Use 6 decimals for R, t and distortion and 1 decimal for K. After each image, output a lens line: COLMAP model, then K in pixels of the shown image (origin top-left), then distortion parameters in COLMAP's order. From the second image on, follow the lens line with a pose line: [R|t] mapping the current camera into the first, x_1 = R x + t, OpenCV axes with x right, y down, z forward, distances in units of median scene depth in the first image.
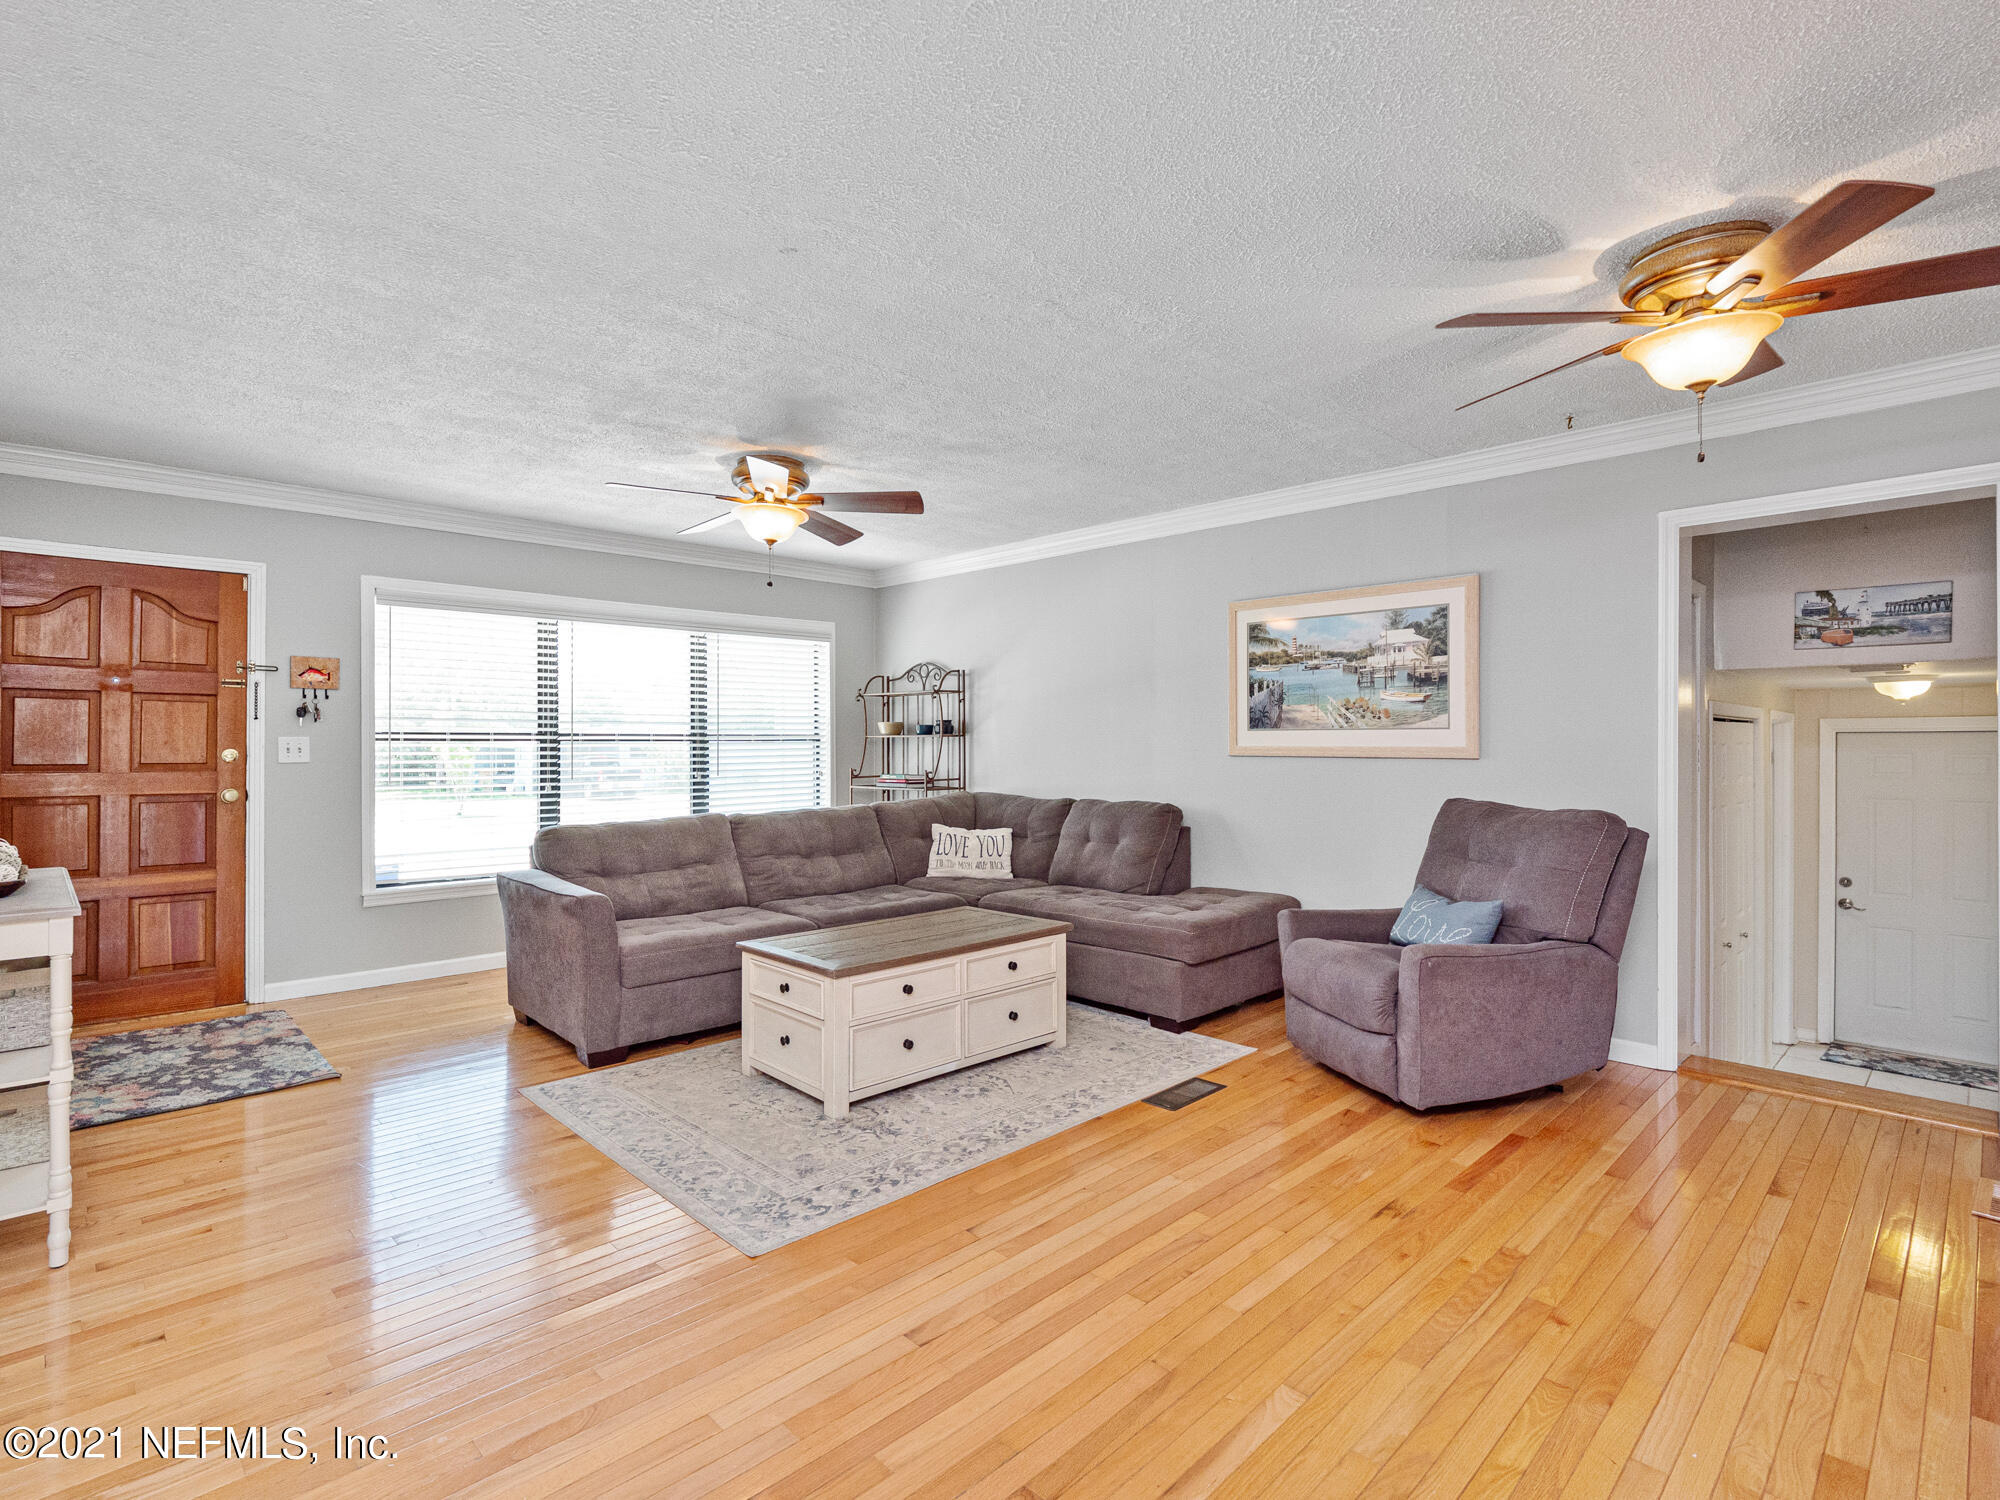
lens RADIAL K [[974.5, 0, 998.6], [0, 974.5, 745.6], [0, 0, 1]] dist [0.003243, -0.003719]
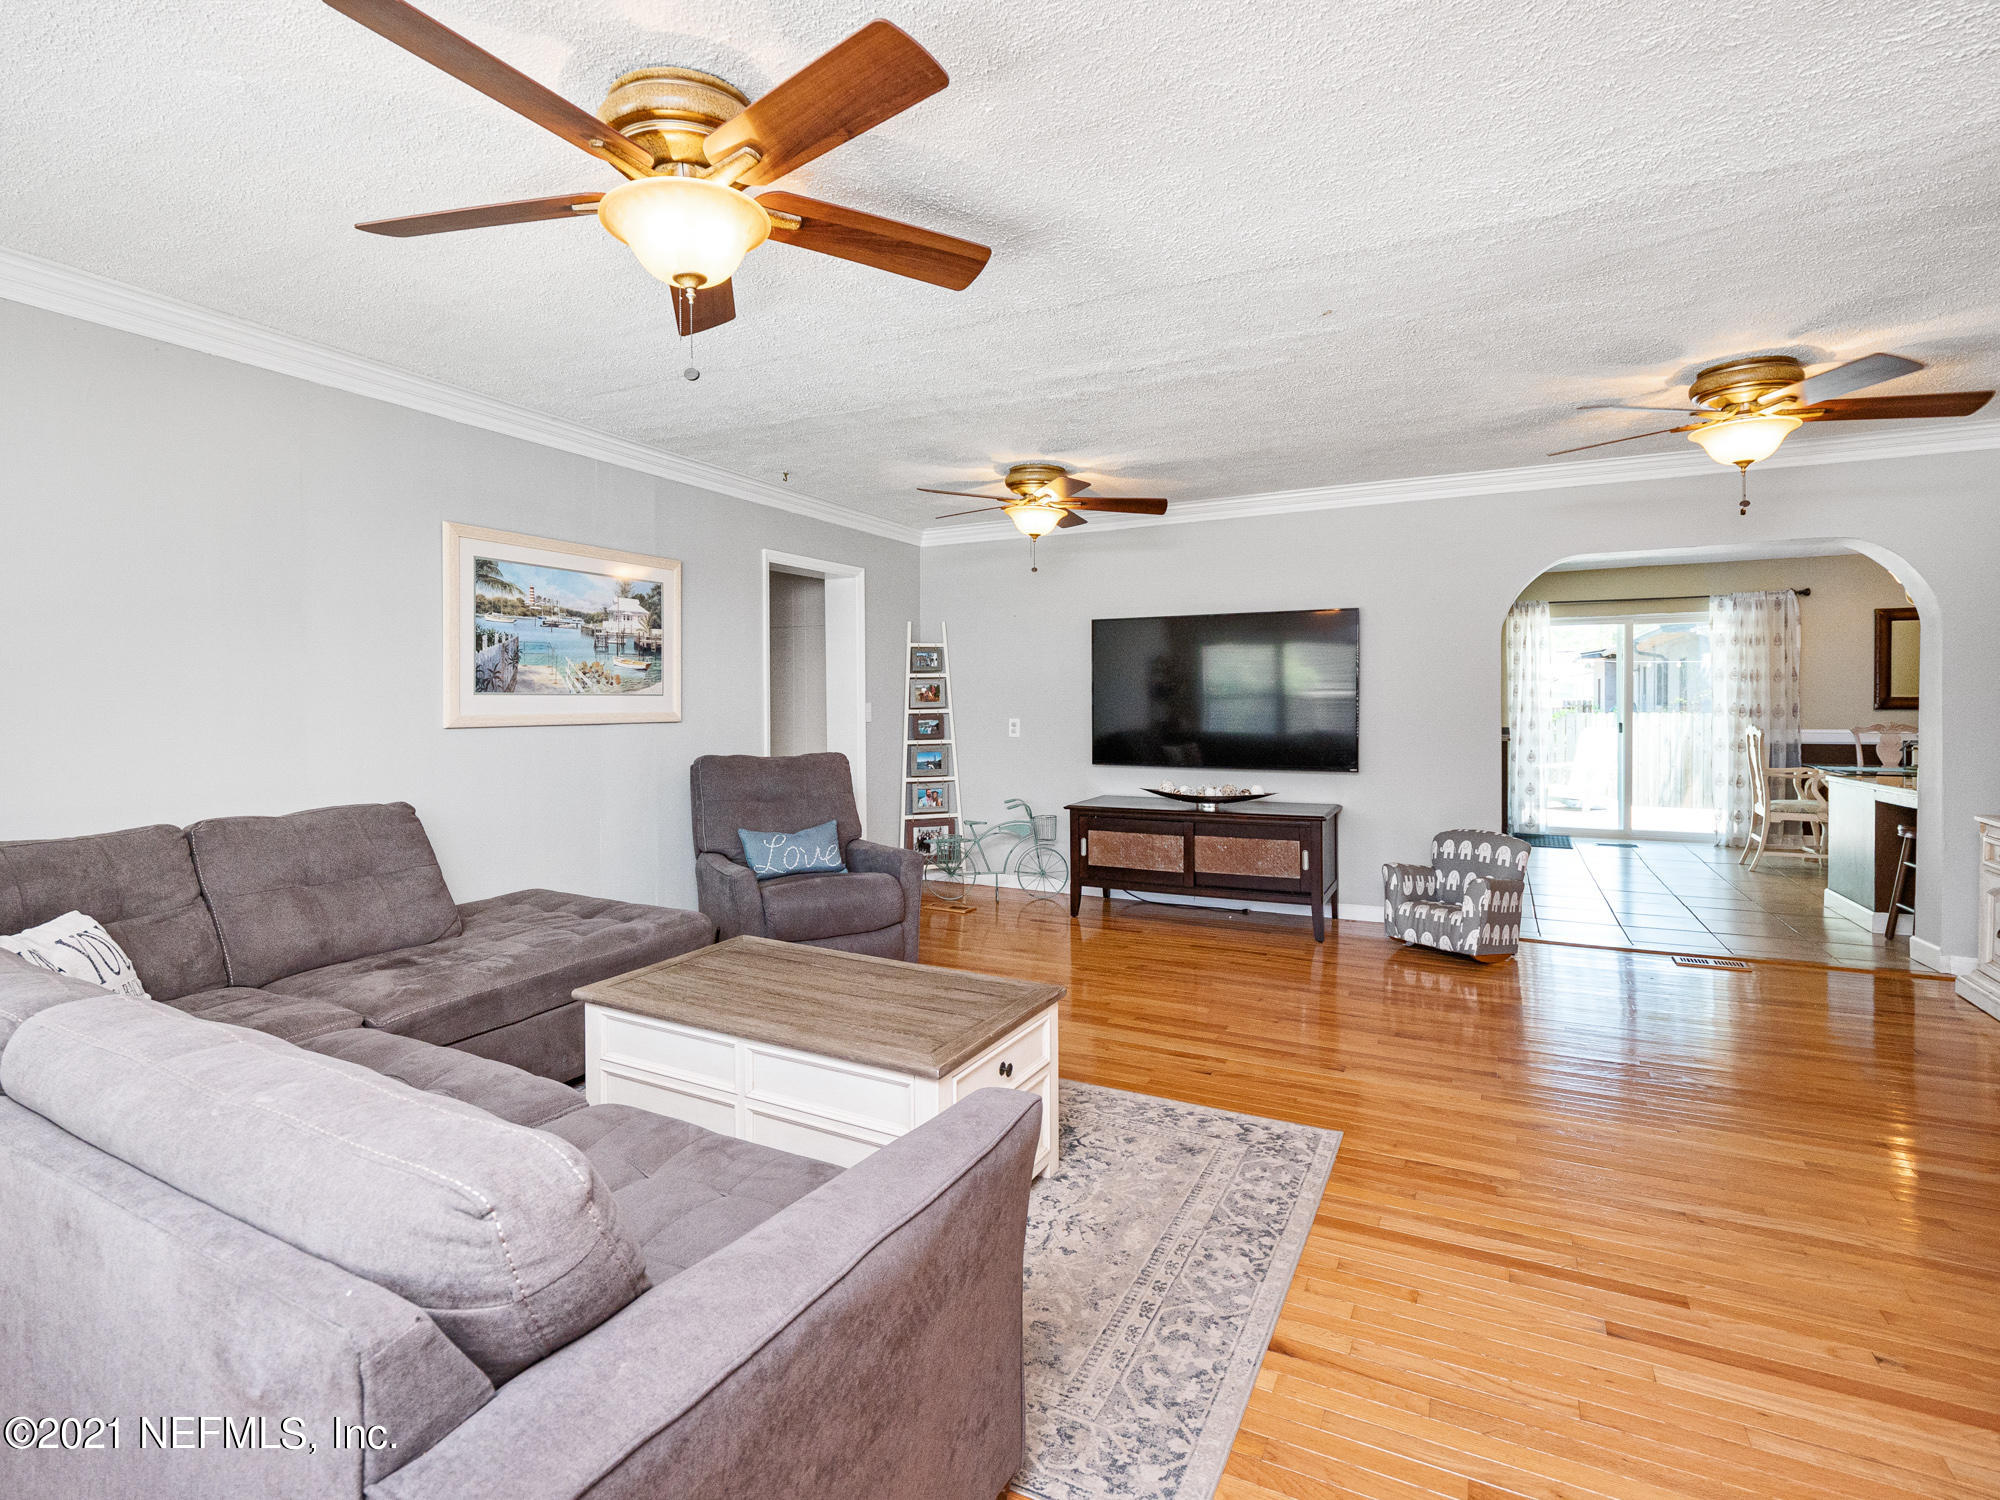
lens RADIAL K [[974.5, 0, 971.9], [0, 974.5, 710.2], [0, 0, 1]] dist [0.003243, -0.003719]
pose [[-0.295632, -0.009751, 0.955252, -0.655225], [0.003445, 0.999931, 0.011273, -0.011115], [-0.955296, 0.006624, -0.295578, 0.922108]]
